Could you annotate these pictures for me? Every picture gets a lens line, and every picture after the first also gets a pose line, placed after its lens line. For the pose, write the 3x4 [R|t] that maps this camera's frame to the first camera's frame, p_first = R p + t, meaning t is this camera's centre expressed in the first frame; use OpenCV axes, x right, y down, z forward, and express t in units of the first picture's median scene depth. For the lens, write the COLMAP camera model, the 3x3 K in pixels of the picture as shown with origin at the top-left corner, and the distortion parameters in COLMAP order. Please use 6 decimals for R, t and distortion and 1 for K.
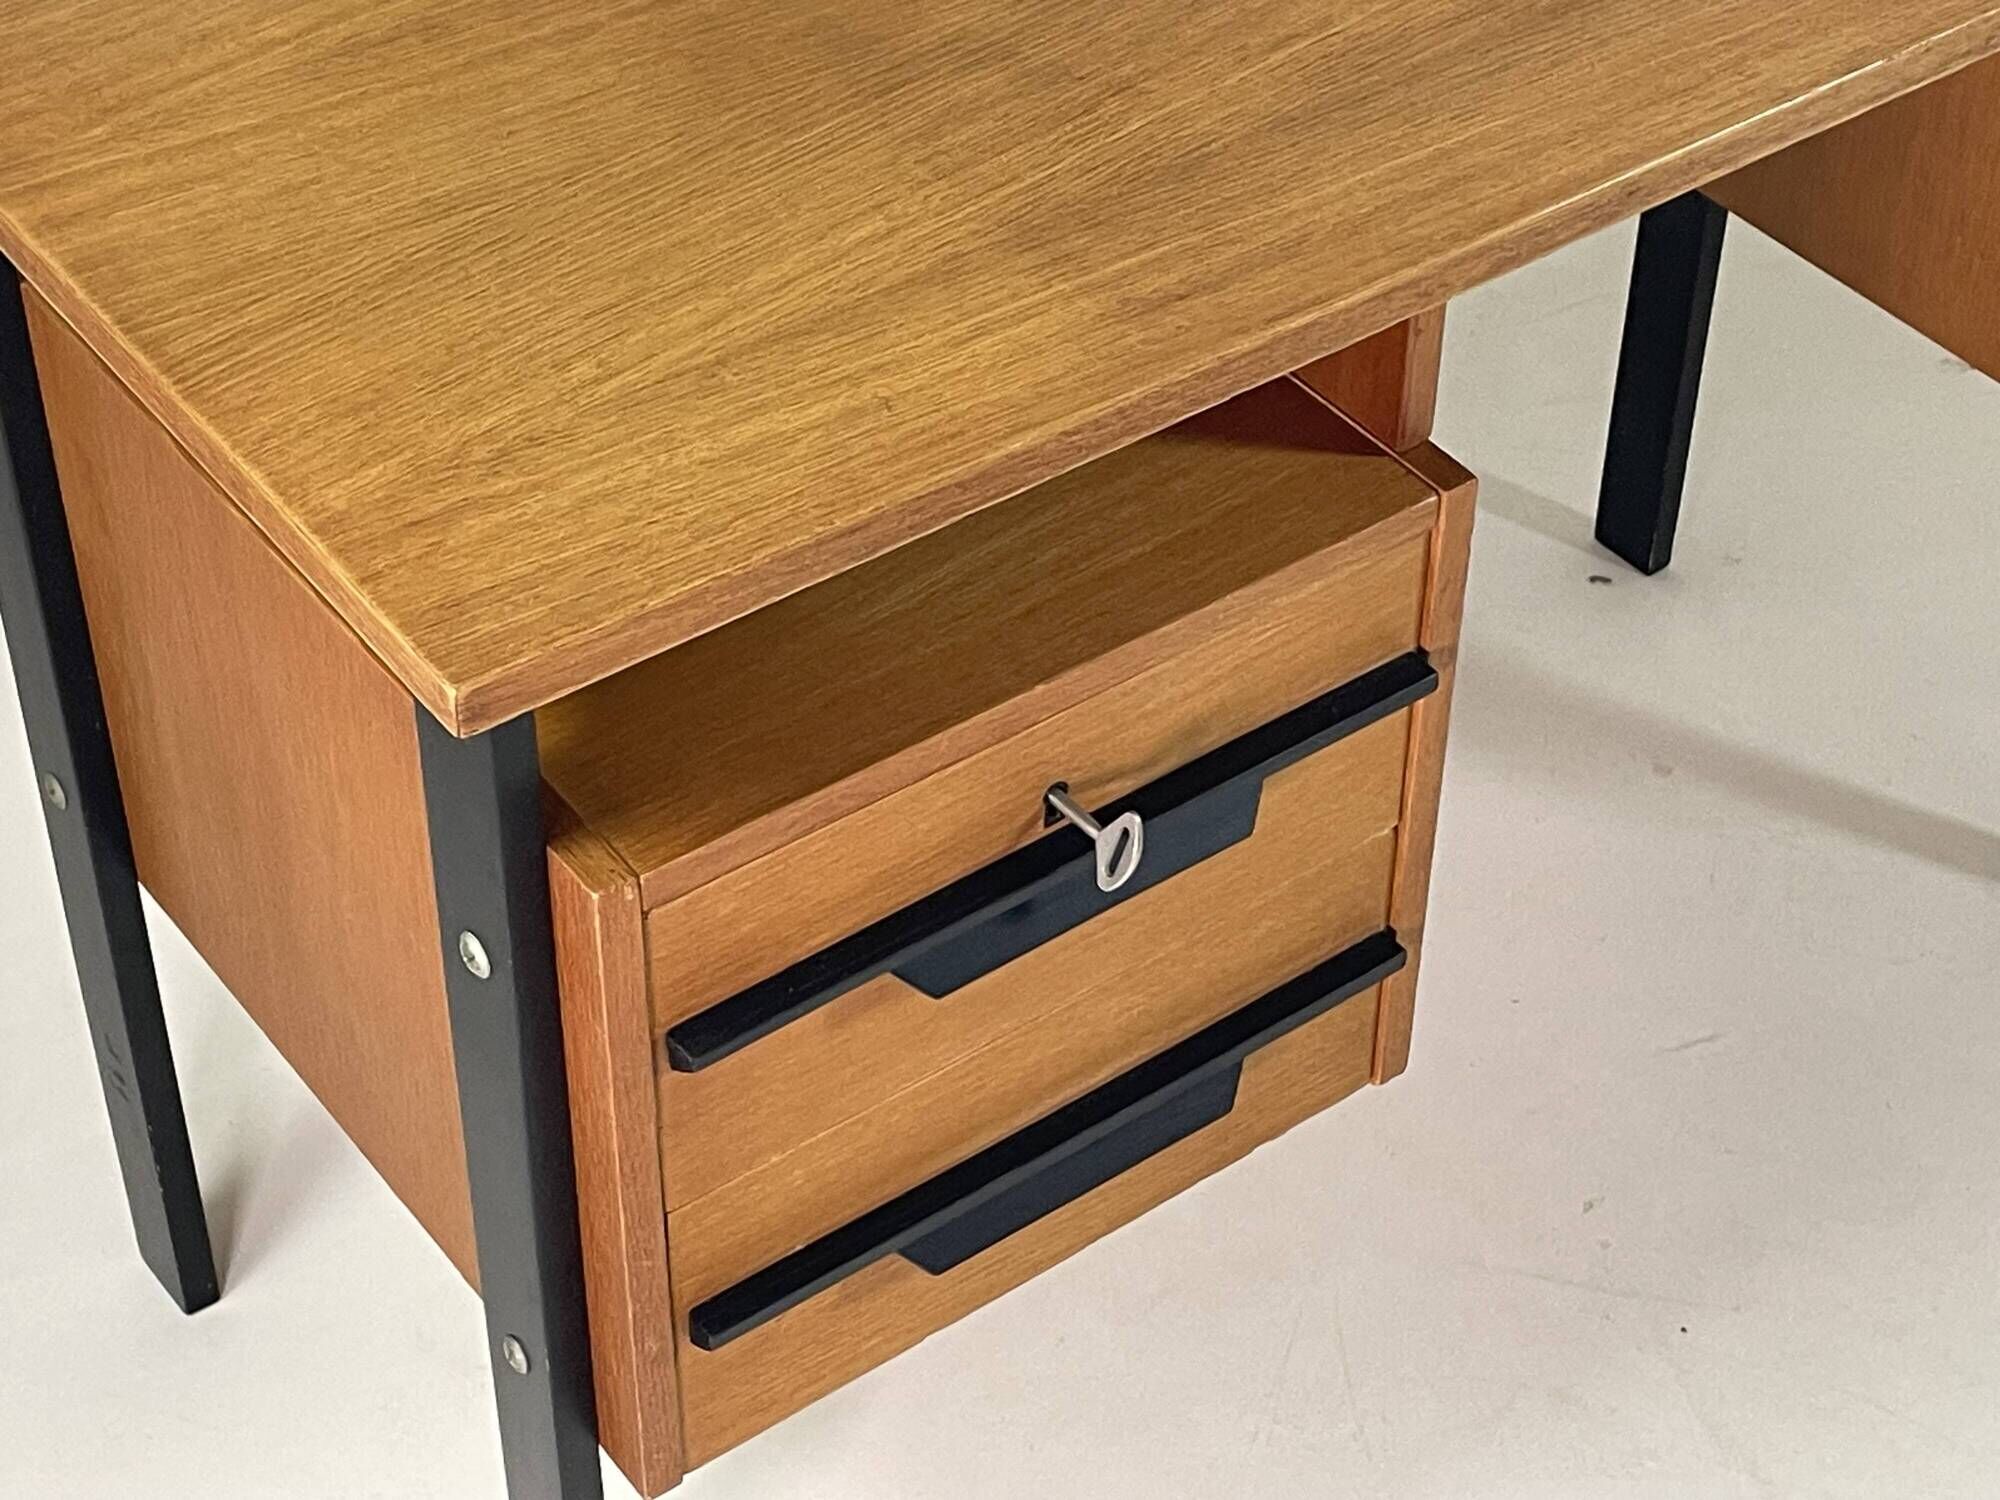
lens RADIAL K [[3826.8, 0, 990.2], [0, 3826.8, 786.4], [0, 0, 1]] dist [0.056174, 0.000000]
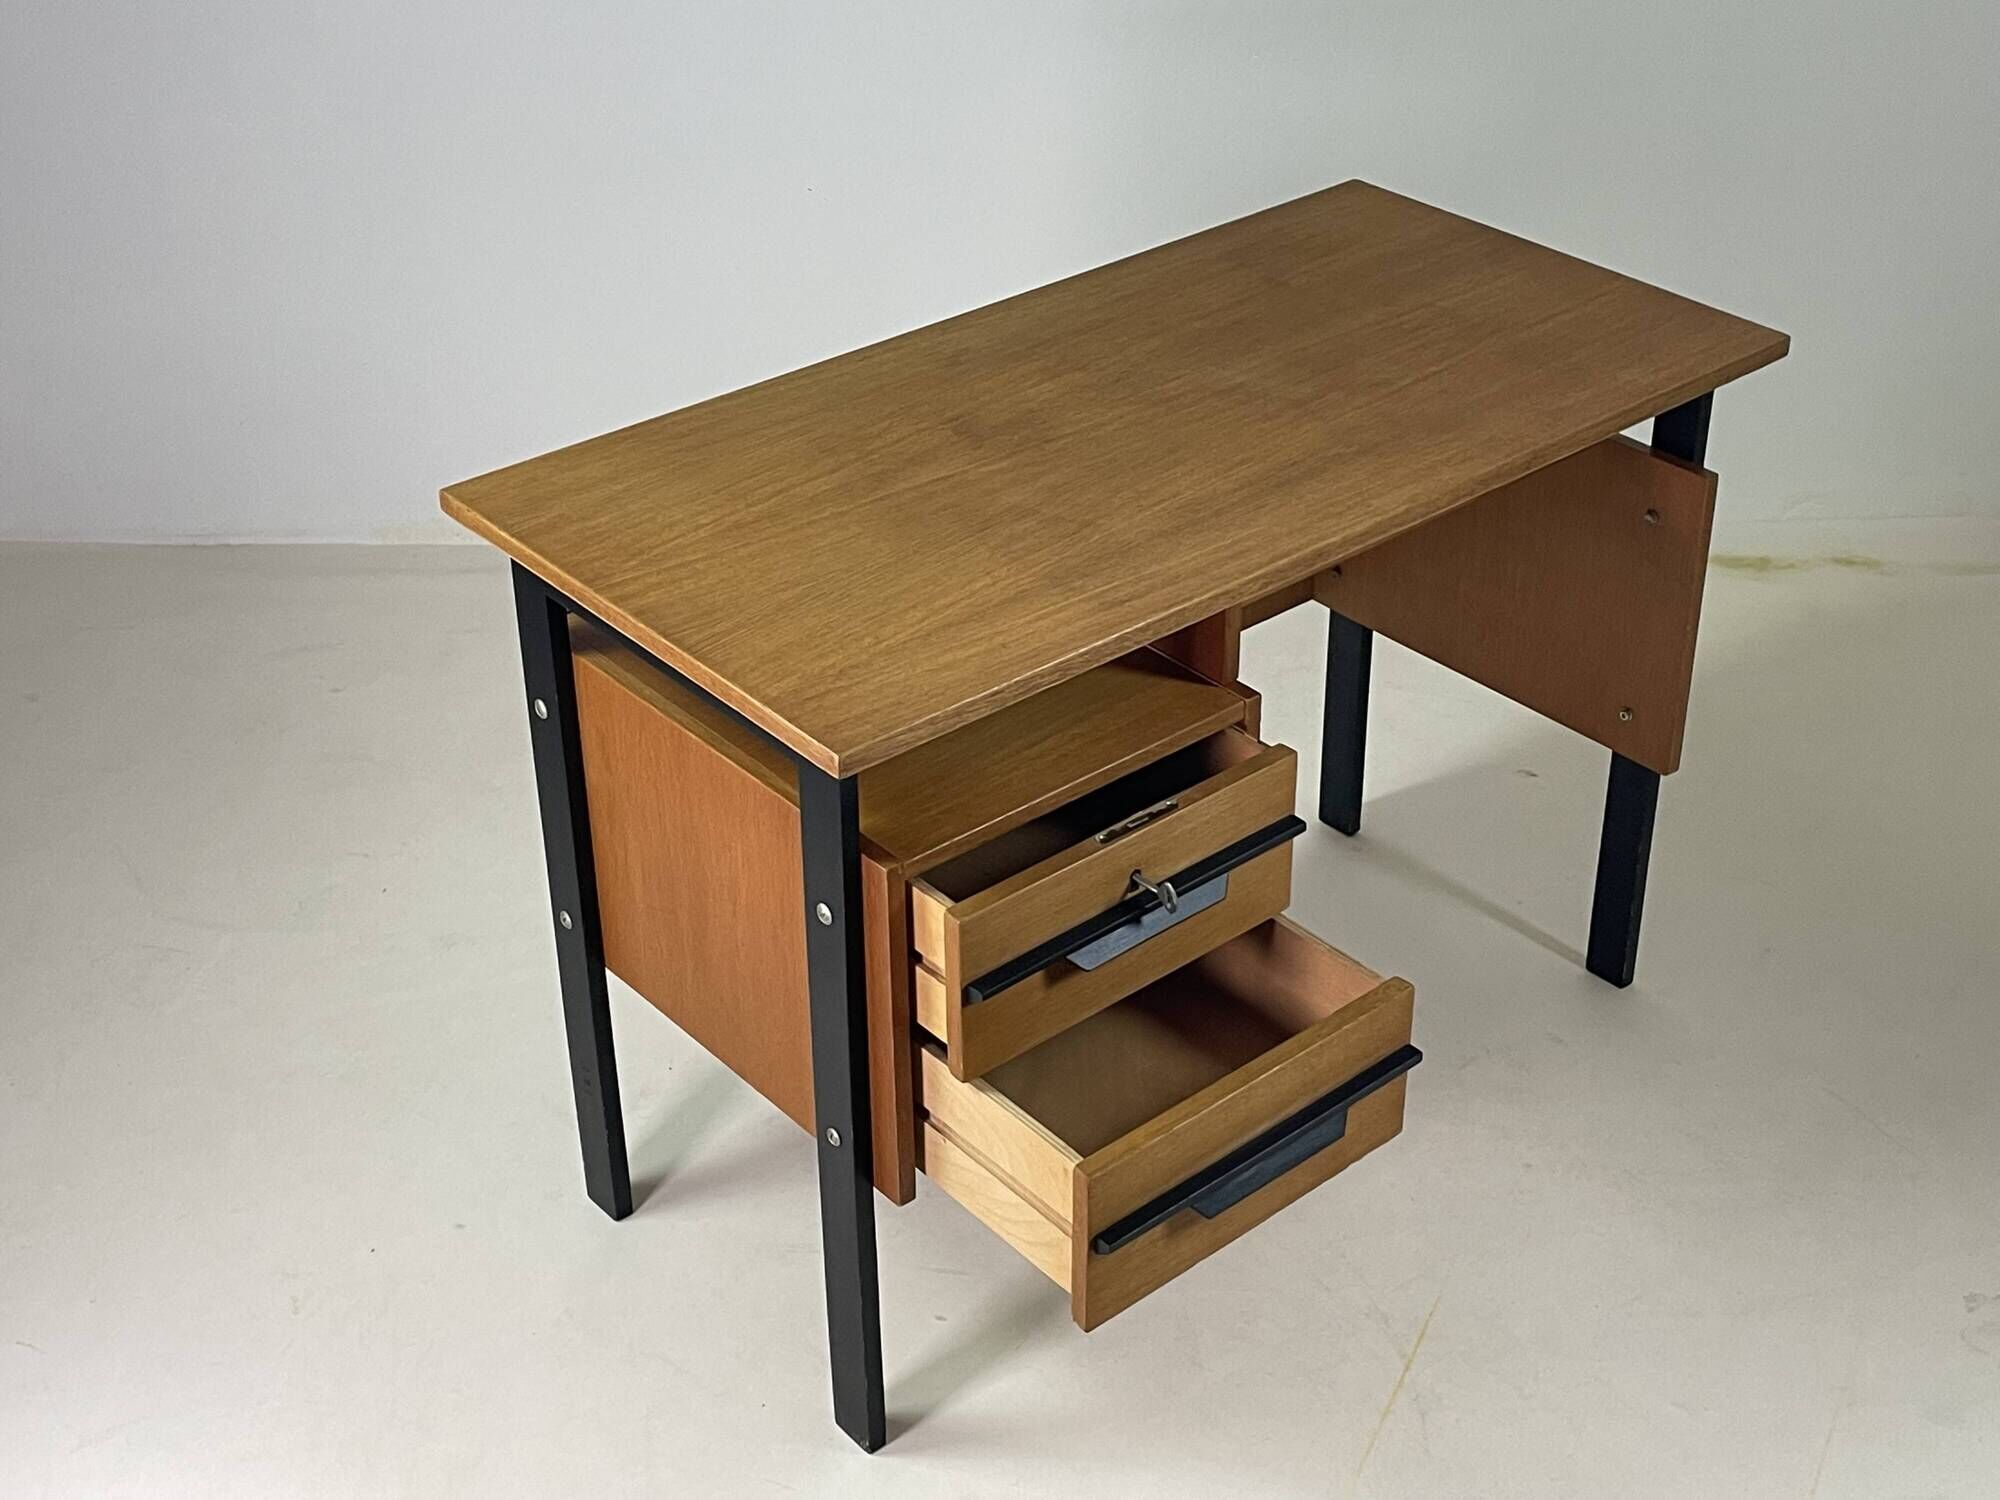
lens RADIAL K [[2747.4, 0, 986.3], [0, 2747.4, 753.2], [0, 0, 1]] dist [0.067494, 0.000000]
pose [[0.997707, -0.053083, 0.042000, -0.100701], [0.059825, 0.981794, -0.180284, 0.236695], [-0.031665, 0.182383, 0.982718, -0.550057]]
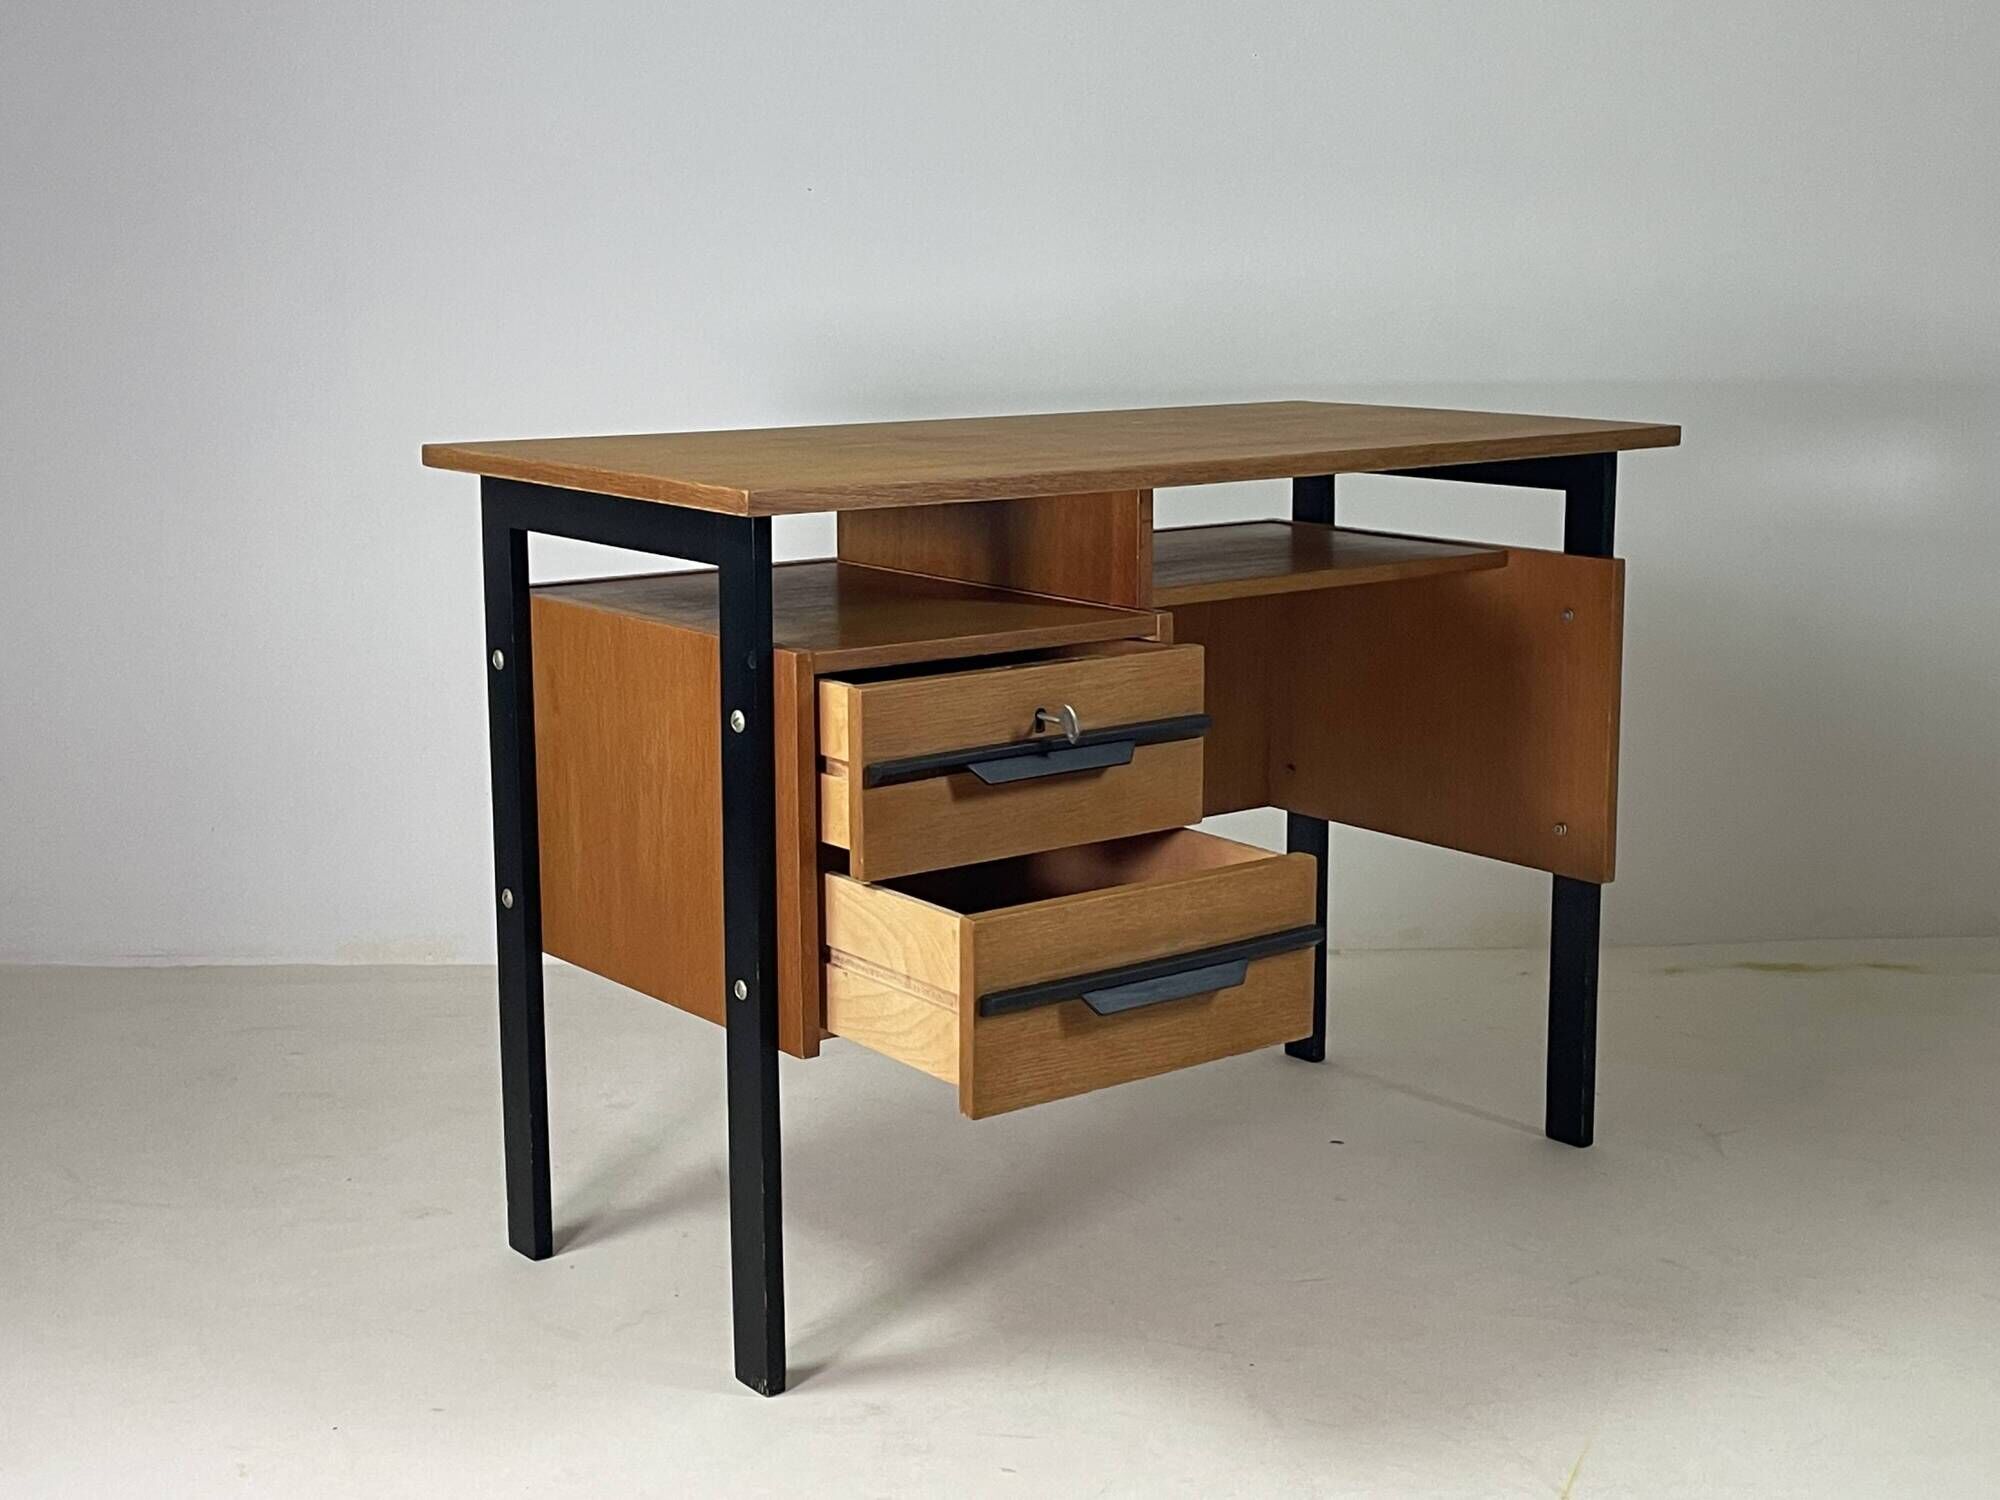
lens RADIAL K [[2747.4, 0, 1015.3], [0, 2747.4, 754.6], [0, 0, 1]] dist [0.067494, 0.000000]
pose [[0.999561, -0.013449, 0.026396, -0.012312], [0.025291, 0.851414, -0.523885, 0.898530], [-0.015428, 0.524322, 0.851380, -0.373764]]
